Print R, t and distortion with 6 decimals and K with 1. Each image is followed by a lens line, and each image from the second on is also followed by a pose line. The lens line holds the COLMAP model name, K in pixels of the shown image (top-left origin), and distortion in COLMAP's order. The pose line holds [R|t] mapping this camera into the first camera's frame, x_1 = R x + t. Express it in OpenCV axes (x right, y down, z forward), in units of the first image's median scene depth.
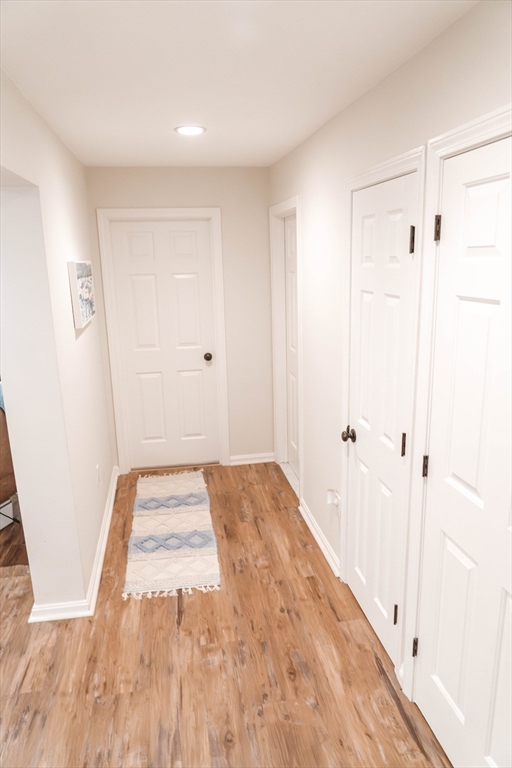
lens RADIAL K [[540.4, 0, 256.0], [0, 540.4, 384.0], [0, 0, 1]] dist [-0.020784, 0.003587]
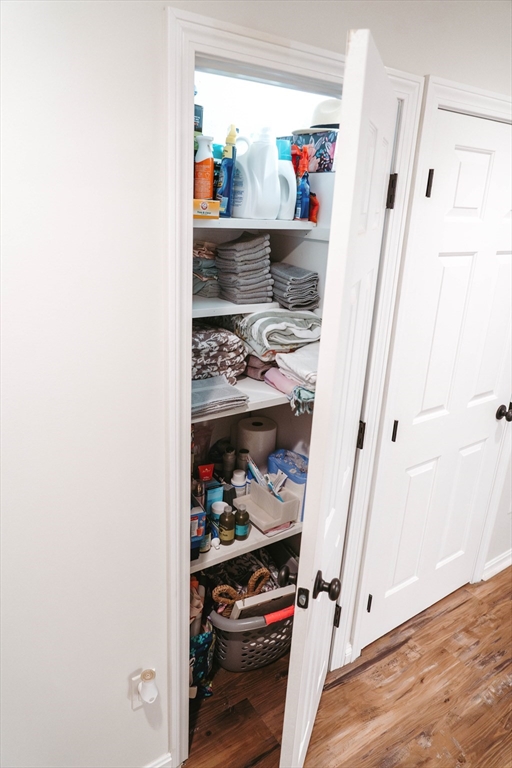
lens RADIAL K [[525.3, 0, 254.8], [0, 525.3, 380.4], [0, 0, 1]] dist [-0.017658, 0.001468]
pose [[-0.425730, -0.277594, 0.861218, -0.351688], [0.178099, 0.907454, 0.380537, -0.311012], [-0.887150, 0.315388, -0.336891, 1.388308]]
